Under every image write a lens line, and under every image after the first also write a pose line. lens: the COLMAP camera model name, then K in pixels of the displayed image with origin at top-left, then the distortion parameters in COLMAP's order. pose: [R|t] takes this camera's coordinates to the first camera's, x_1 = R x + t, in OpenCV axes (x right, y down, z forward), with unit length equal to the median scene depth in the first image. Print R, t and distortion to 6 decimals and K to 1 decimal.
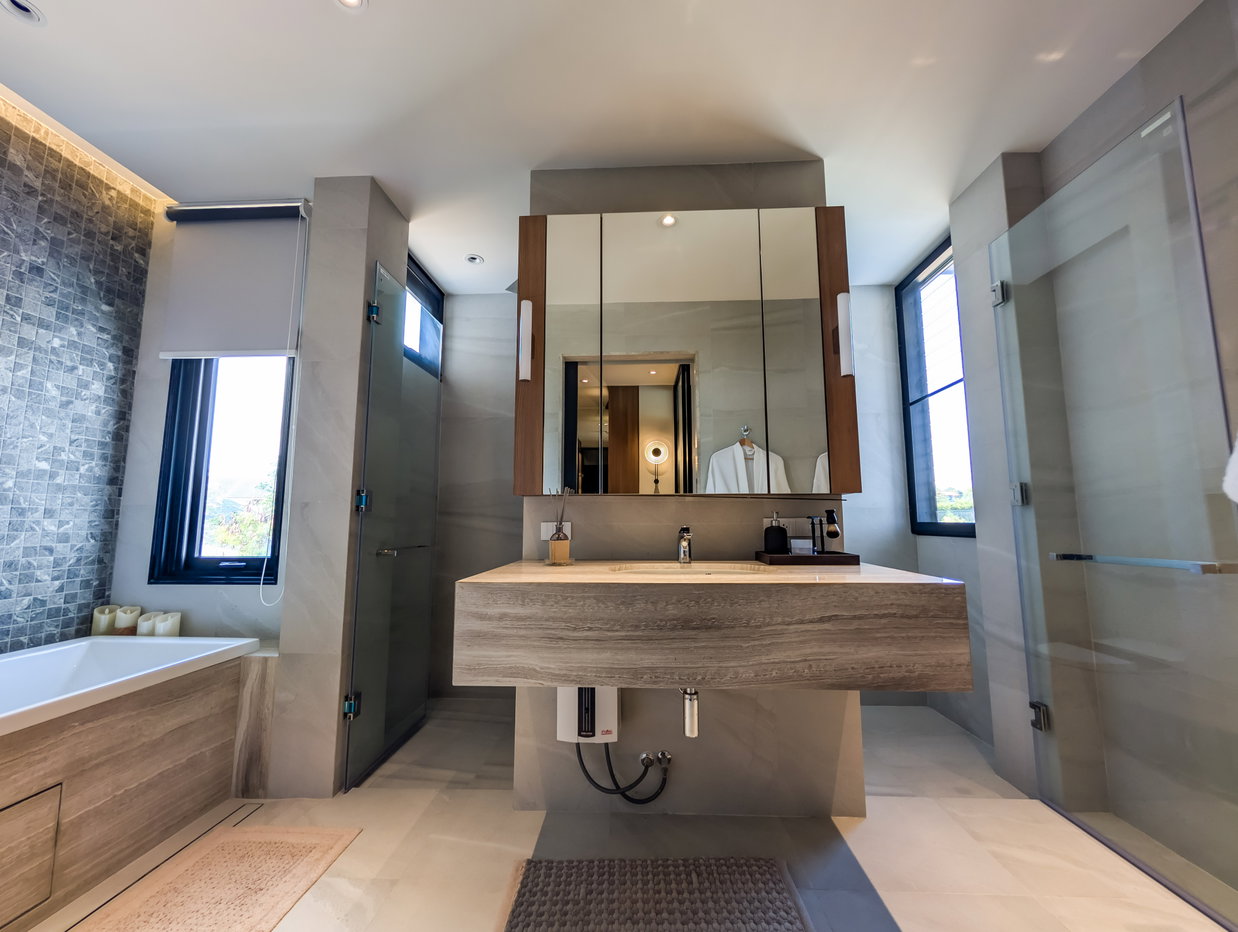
lens RADIAL K [[479.6, 0, 621.1], [0, 479.6, 468.9], [0, 0, 1]] dist [-0.000936, 0.000495]
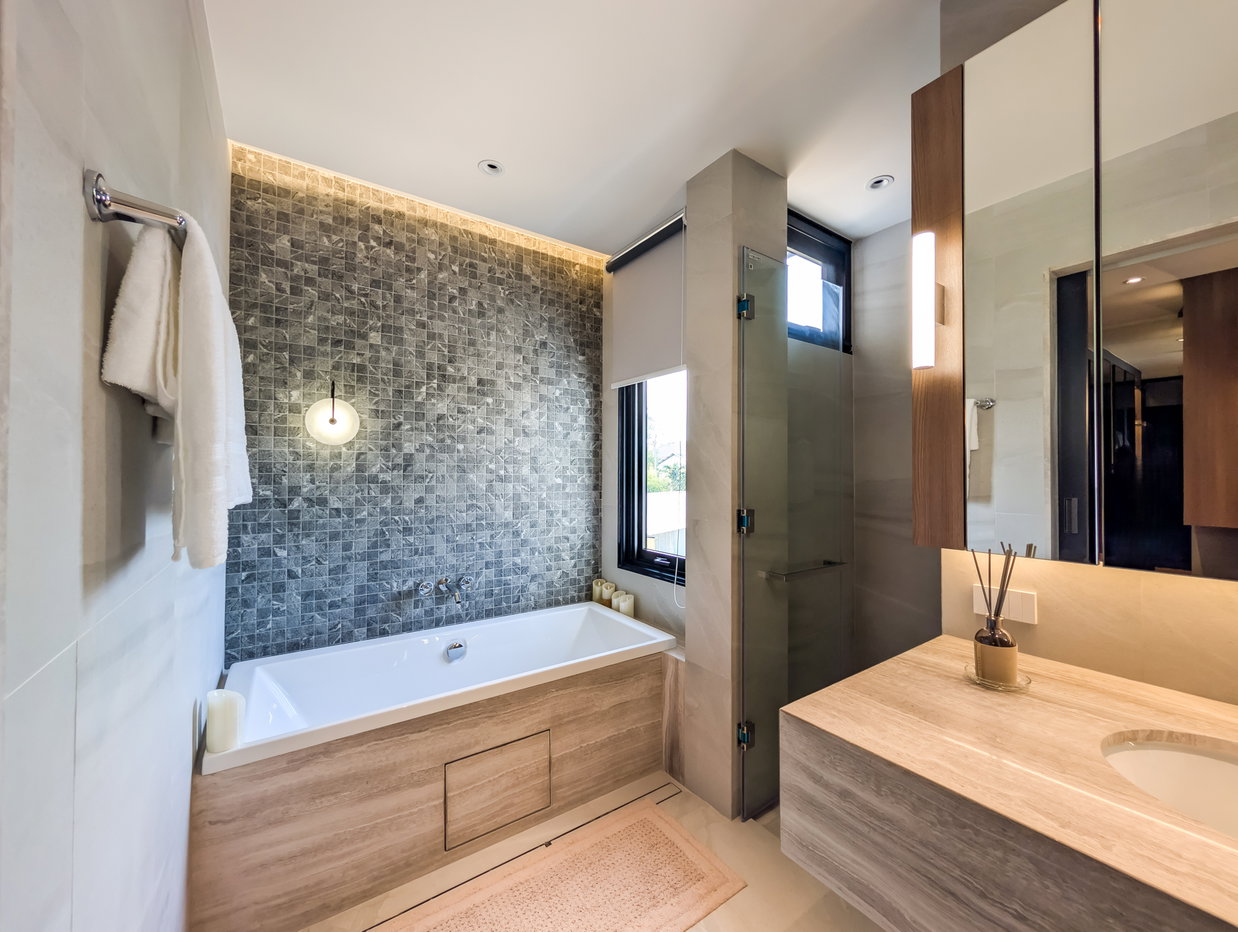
lens RADIAL K [[479.6, 0, 619.8], [0, 479.6, 468.4], [0, 0, 1]] dist [-0.000936, 0.000495]
pose [[0.610808, -0.005266, -0.791761, 0.045396], [0.088590, 0.994153, 0.061731, -0.113275], [0.786807, -0.107848, 0.607703, 0.264827]]
